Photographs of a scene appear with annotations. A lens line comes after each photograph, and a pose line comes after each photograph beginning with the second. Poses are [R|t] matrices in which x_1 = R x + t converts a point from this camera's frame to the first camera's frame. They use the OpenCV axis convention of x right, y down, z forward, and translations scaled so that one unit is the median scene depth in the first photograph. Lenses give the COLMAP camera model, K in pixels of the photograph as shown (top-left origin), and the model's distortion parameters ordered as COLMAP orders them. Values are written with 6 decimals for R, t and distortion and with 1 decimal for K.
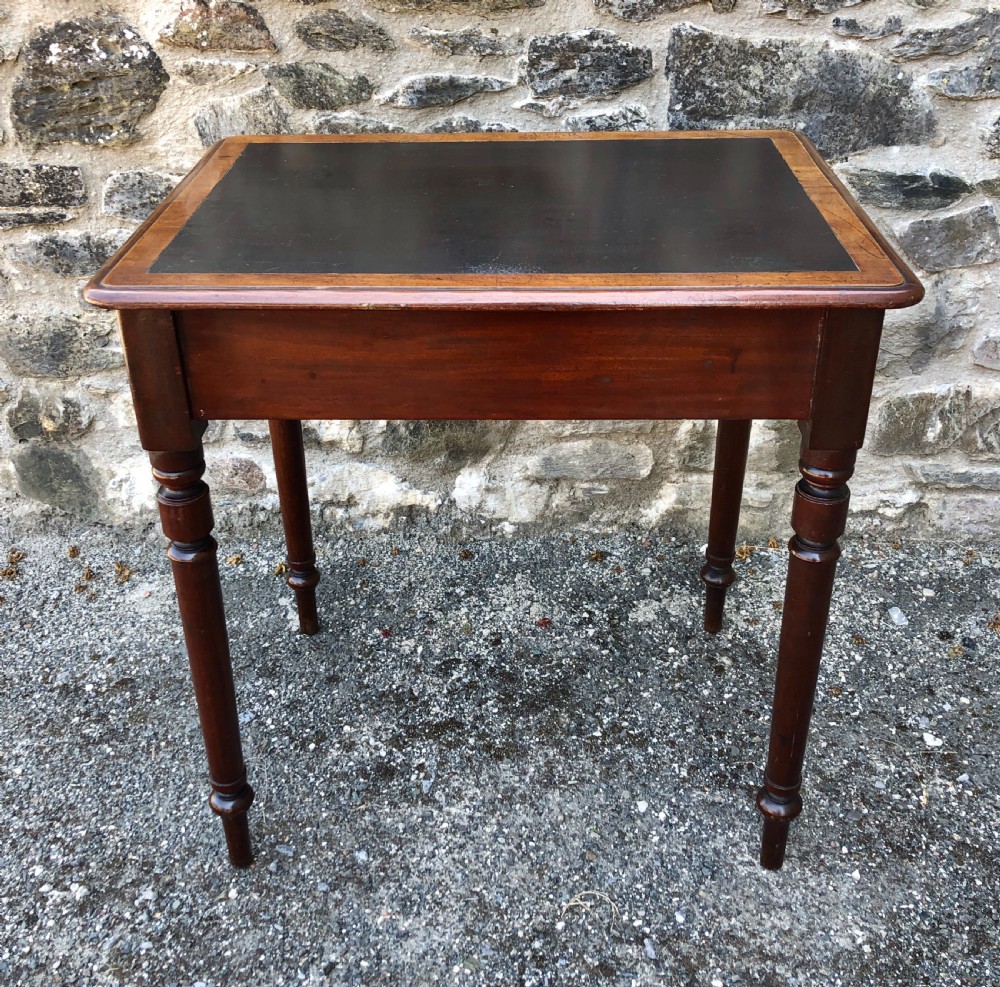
lens RADIAL K [[1185.0, 0, 511.4], [0, 1185.0, 444.8], [0, 0, 1]] dist [0.024847, 0.000000]
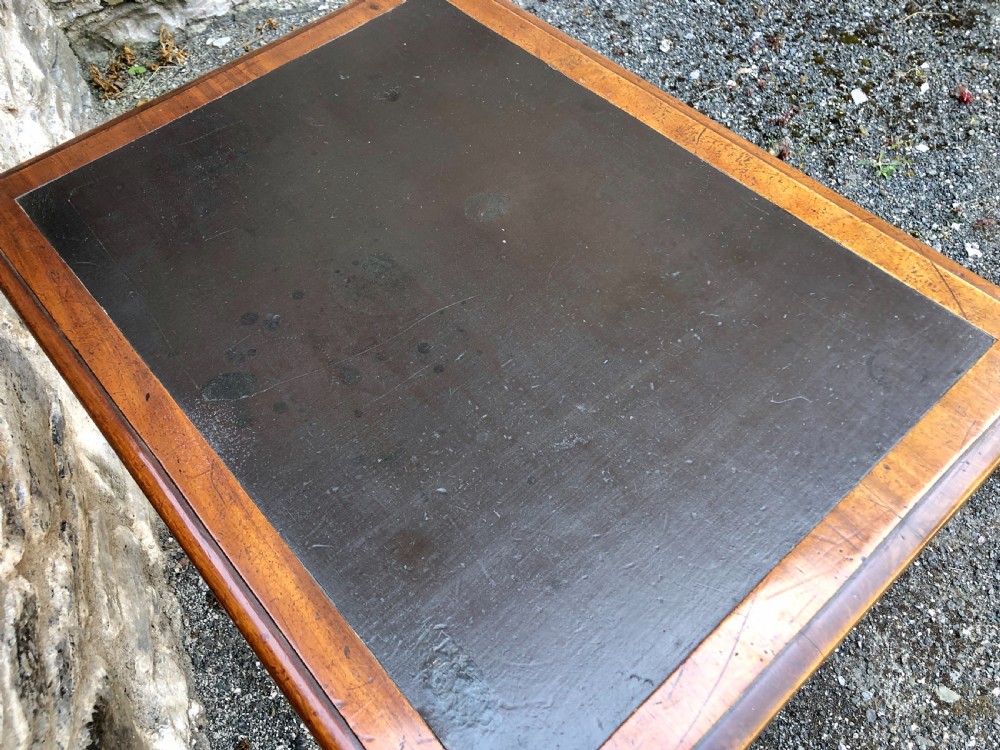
lens RADIAL K [[832.8, 0, 503.2], [0, 832.8, 366.6], [0, 0, 1]] dist [0.037016, -0.036747]
pose [[-0.395145, -0.739760, 0.544624, -0.274866], [0.503255, 0.321661, 0.802041, -0.439778], [-0.768502, 0.591007, 0.245185, 0.657920]]
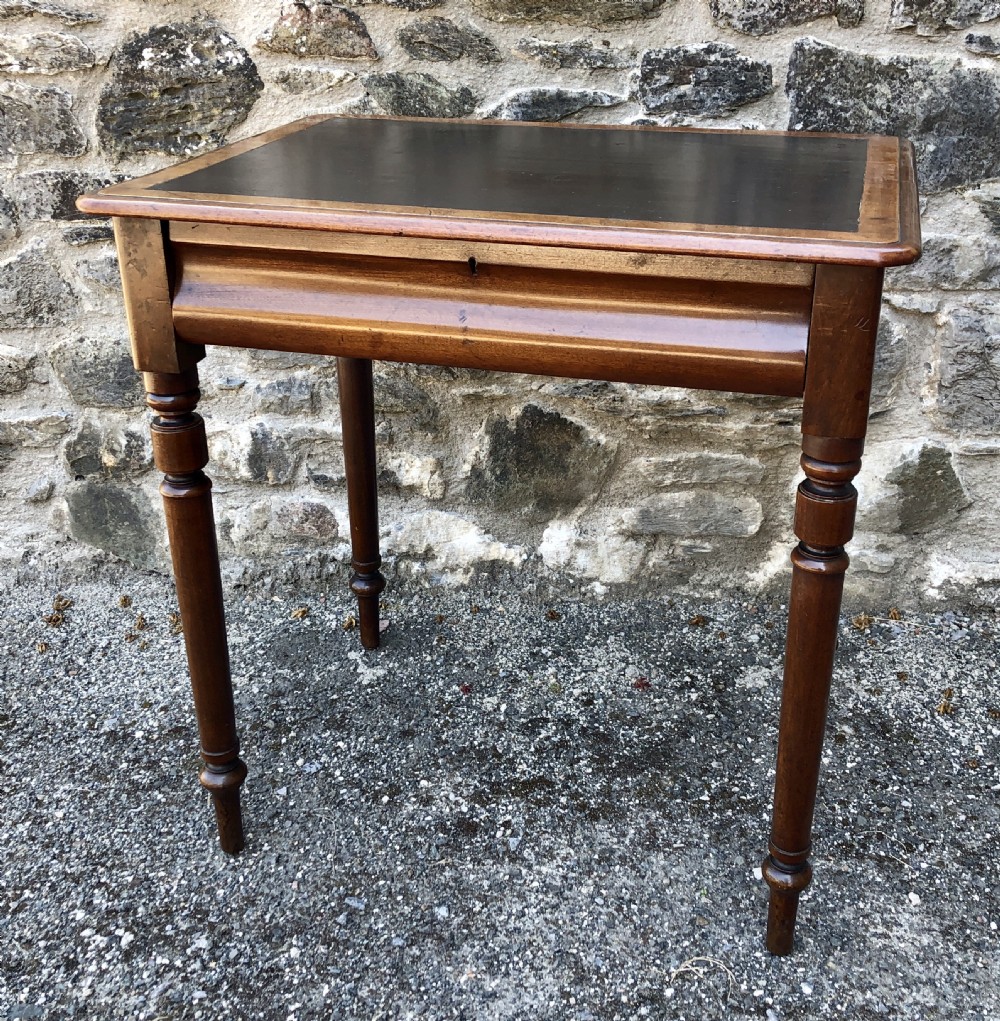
lens RADIAL K [[1285.2, 0, 536.4], [0, 1285.2, 464.1], [0, 0, 1]] dist [0.025429, 0.000000]
pose [[0.999295, 0.027123, -0.025977, -0.034183], [-0.029817, 0.993519, -0.109681, 0.101404], [0.022833, 0.110378, 0.993627, 0.010773]]
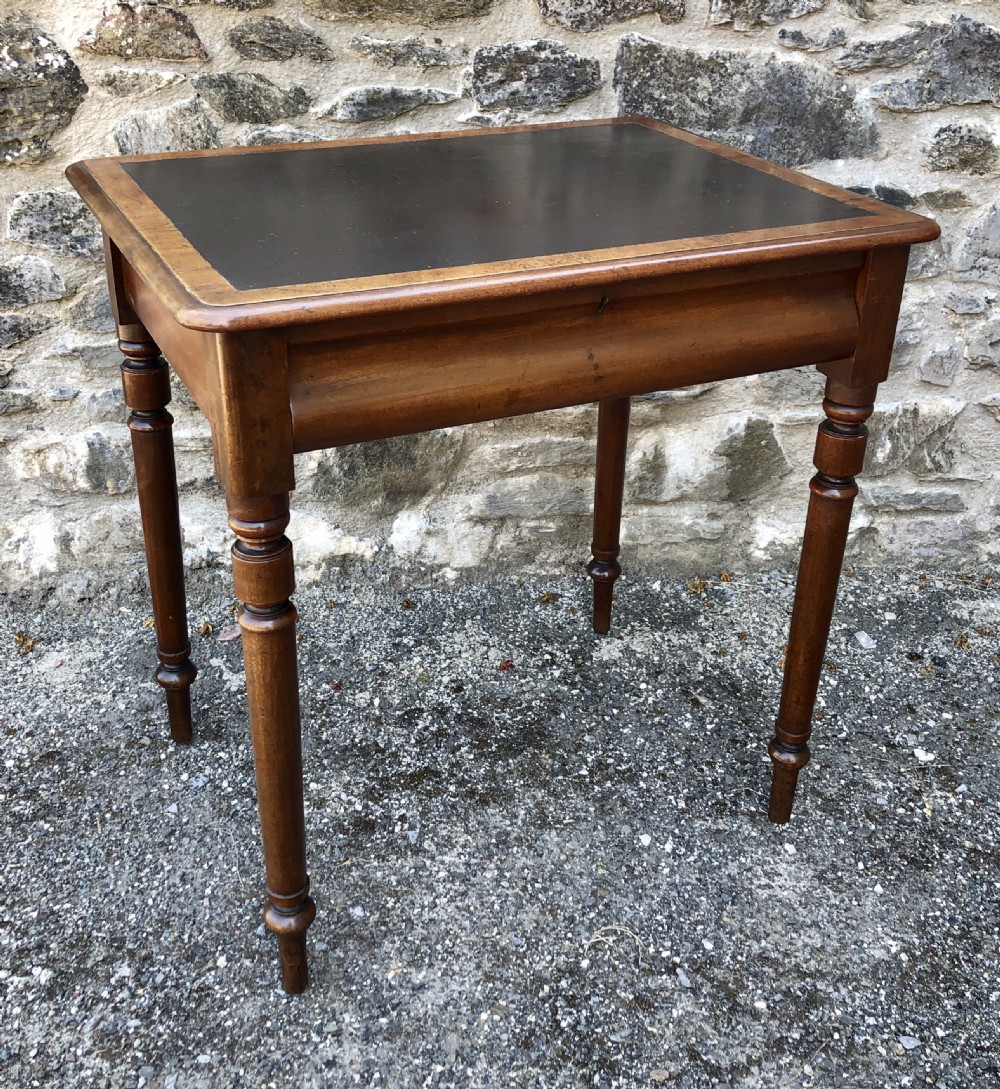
lens RADIAL K [[1293.6, 0, 485.0], [0, 1293.6, 471.5], [0, 0, 1]] dist [0.021865, 0.000000]
pose [[0.990937, -0.036090, 0.129388, -0.124669], [0.044129, 0.997234, -0.059807, 0.062248], [-0.126872, 0.064975, 0.989789, -0.017299]]
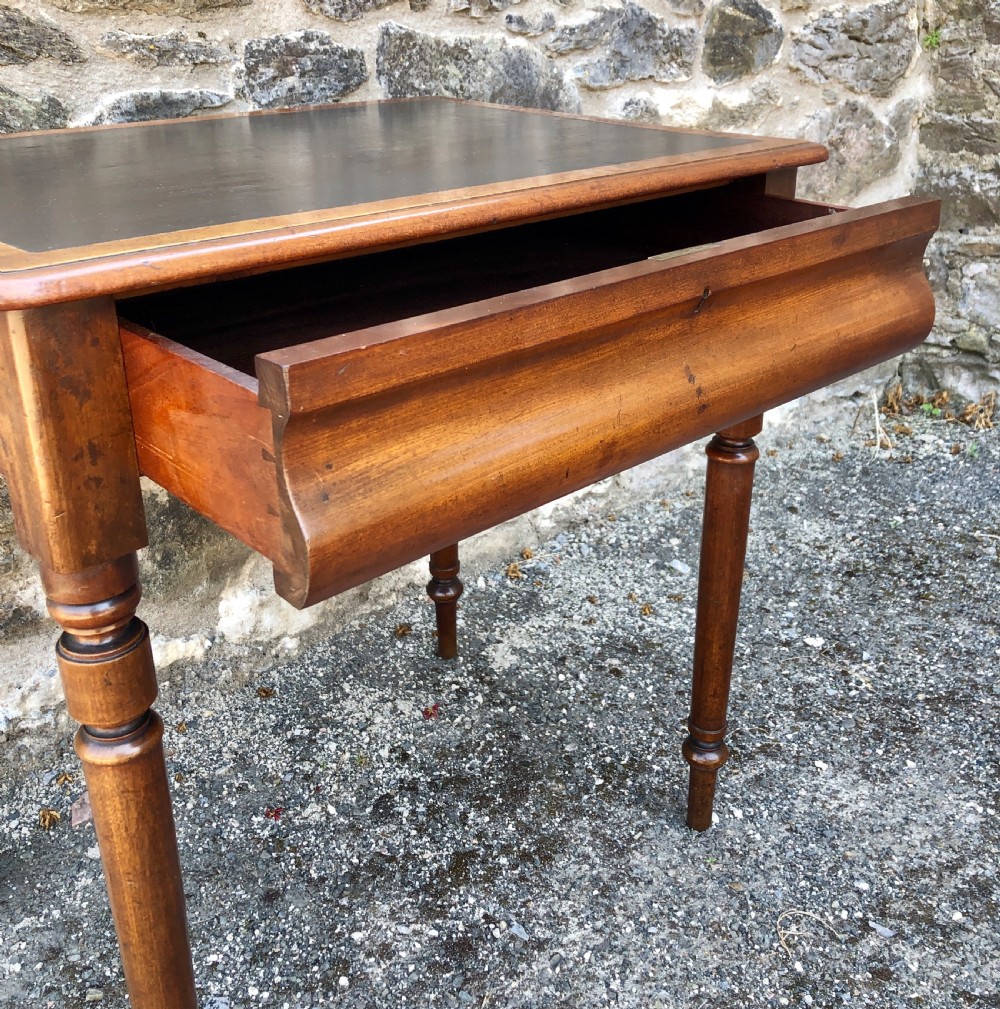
lens RADIAL K [[1107.5, 0, 507.3], [0, 1107.5, 409.5], [0, 0, 1]] dist [0.018803, 0.000000]
pose [[0.719369, -0.236151, 0.653254, -0.426352], [0.335799, 0.941473, -0.029442, -0.010019], [-0.608069, 0.240542, 0.756566, 0.351445]]
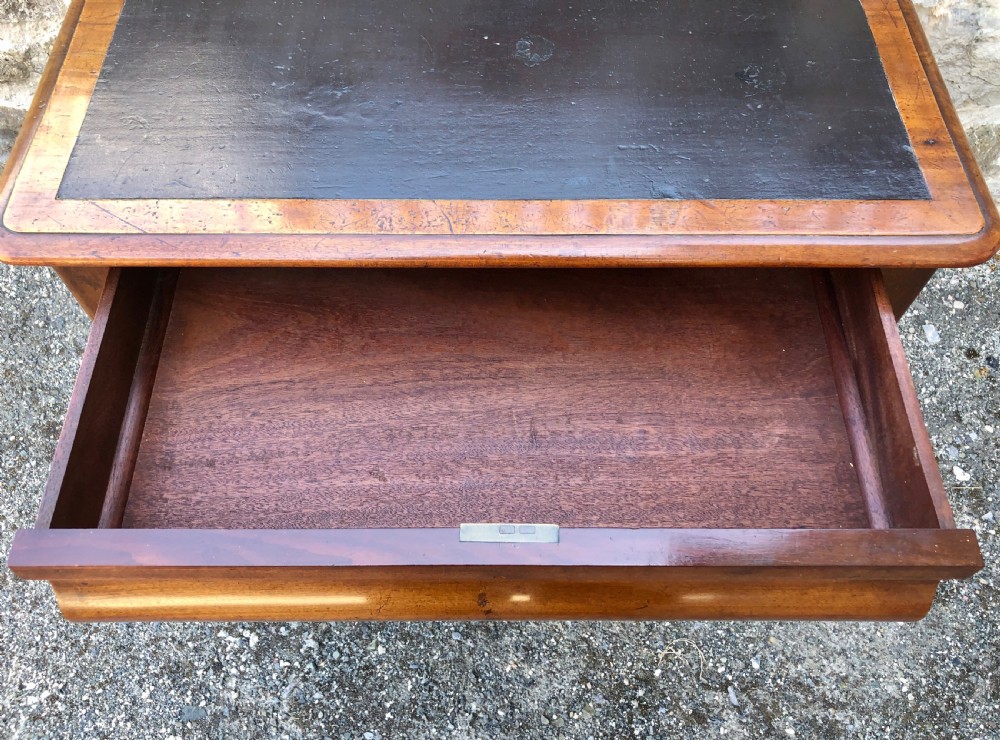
lens RADIAL K [[849.6, 0, 491.6], [0, 849.6, 371.2], [0, 0, 1]] dist [0.008930, 0.012366]
pose [[0.999646, -0.001532, 0.026563, -0.121488], [-0.011425, 0.876901, 0.480536, -0.225709], [-0.024029, -0.480669, 0.876573, 0.316622]]
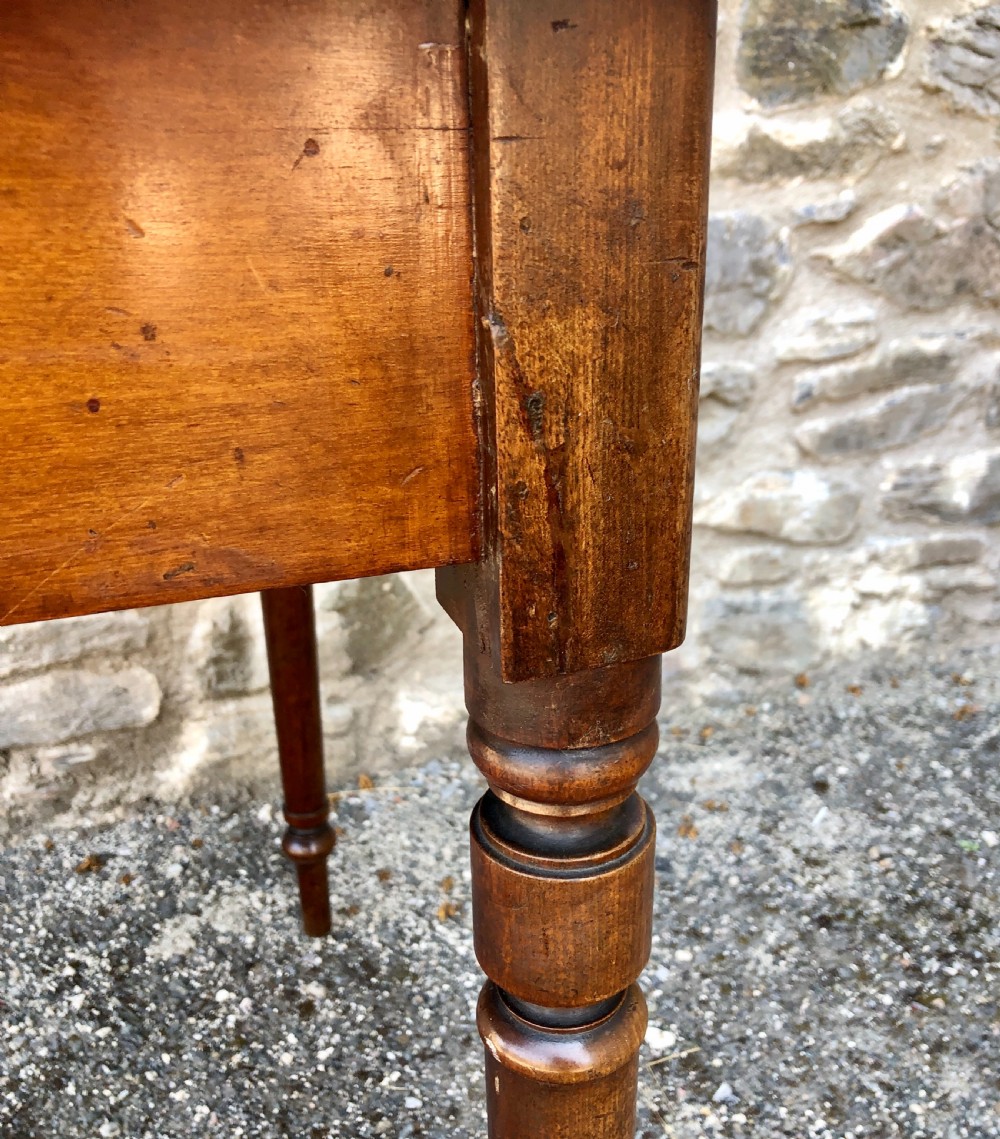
lens RADIAL K [[1121.3, 0, 504.1], [0, 1121.3, 561.7], [0, 0, 1]] dist [0.016319, 0.000000]
pose [[0.928637, -0.140527, 0.343344, 0.109350], [0.189420, 0.975359, -0.113116, 0.056074], [-0.318988, 0.170080, 0.932373, 0.422630]]
